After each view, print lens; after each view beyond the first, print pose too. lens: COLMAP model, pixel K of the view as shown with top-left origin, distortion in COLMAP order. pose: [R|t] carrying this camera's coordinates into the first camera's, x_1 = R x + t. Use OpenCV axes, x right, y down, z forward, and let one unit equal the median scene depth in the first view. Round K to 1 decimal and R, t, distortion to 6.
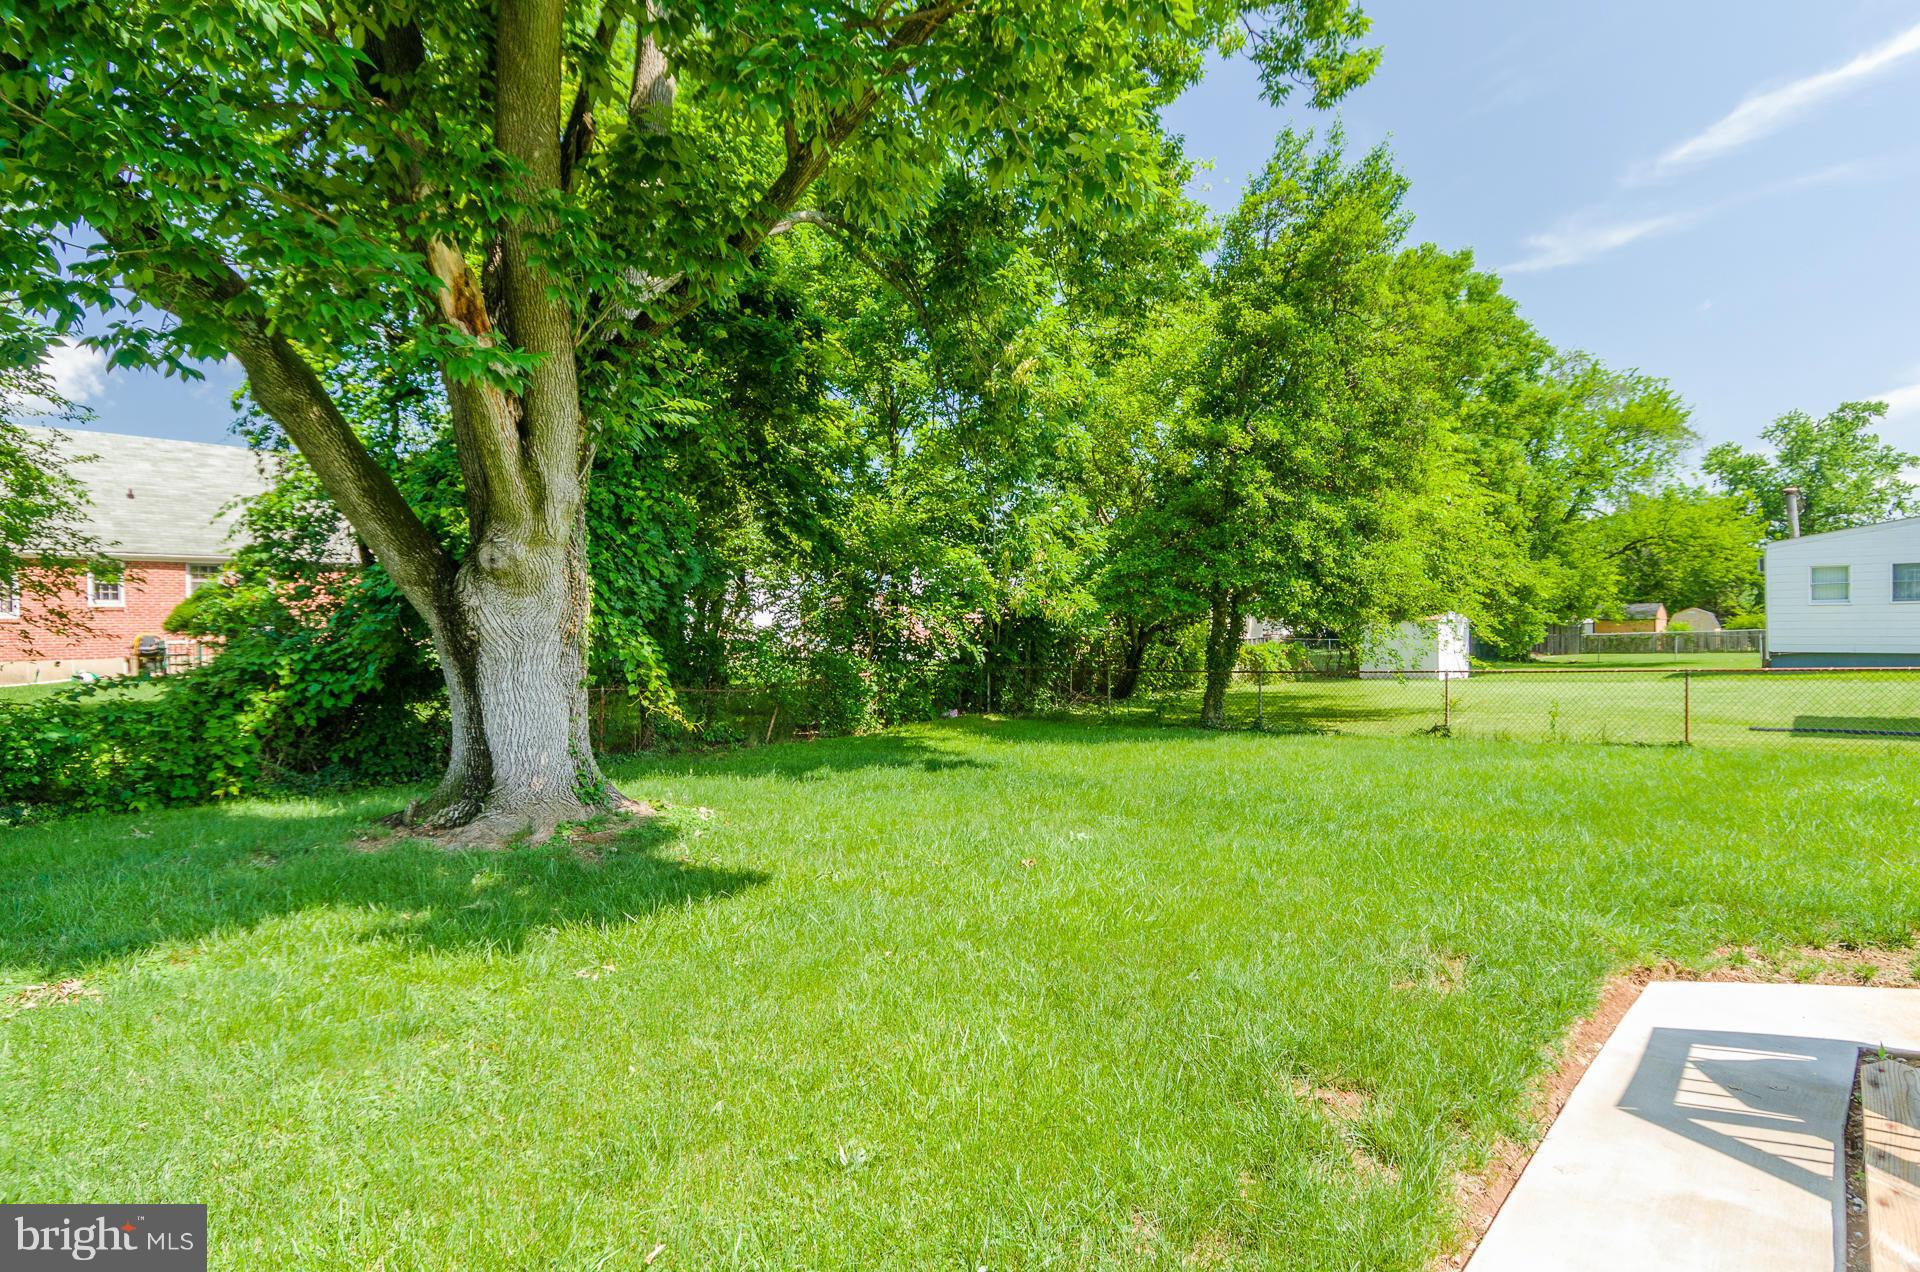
lens RADIAL K [[1006.0, 0, 964.6], [0, 1006.0, 630.2], [0, 0, 1]] dist [0.014818, -0.012562]
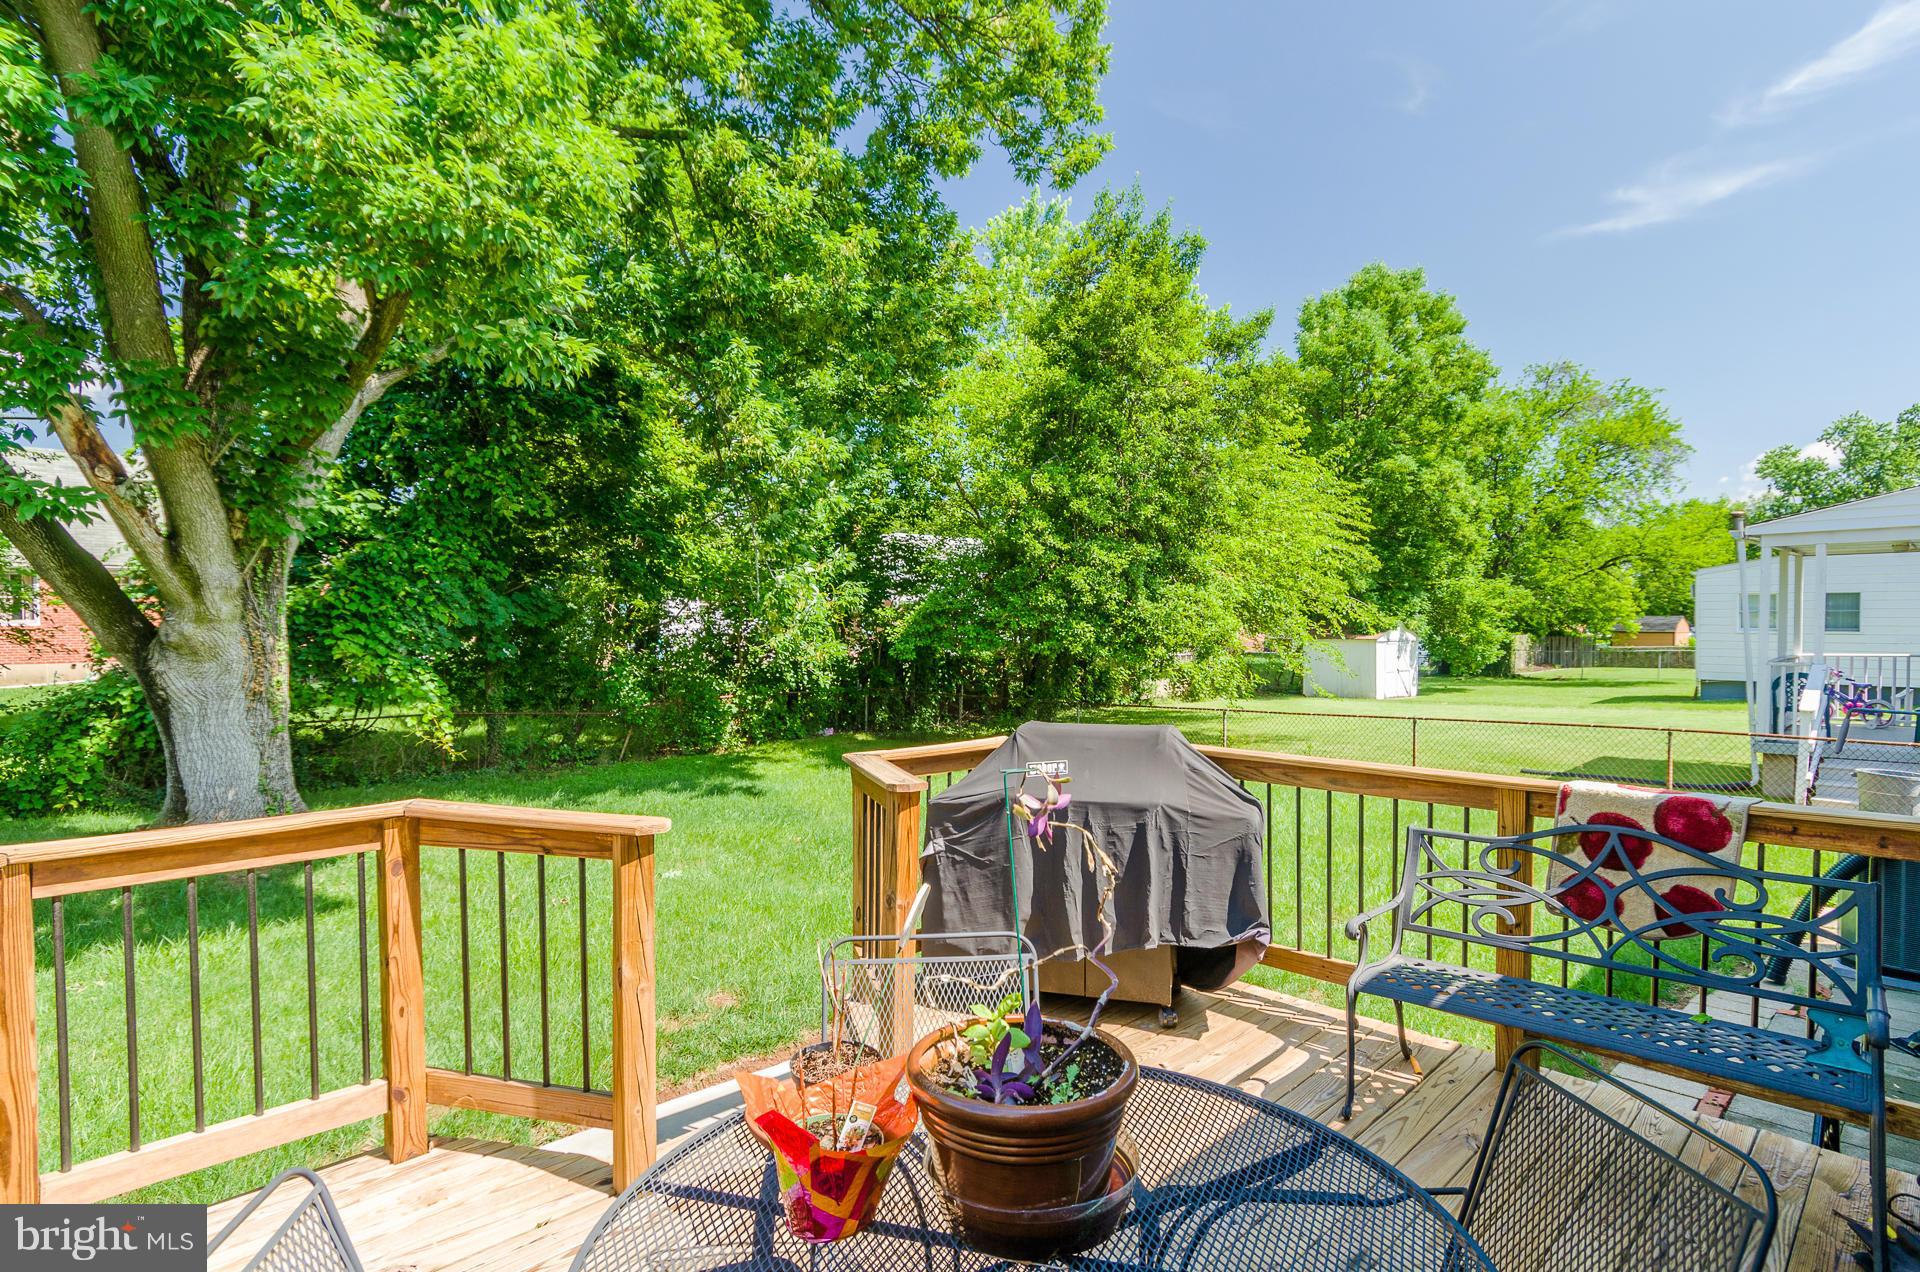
lens RADIAL K [[1006.0, 0, 964.6], [0, 1006.0, 630.2], [0, 0, 1]] dist [0.014818, -0.012562]
pose [[0.997211, 0.013562, -0.073395, 0.290007], [-0.012968, 0.999879, 0.008566, -0.049535], [0.073502, -0.007591, 0.997266, -0.068853]]
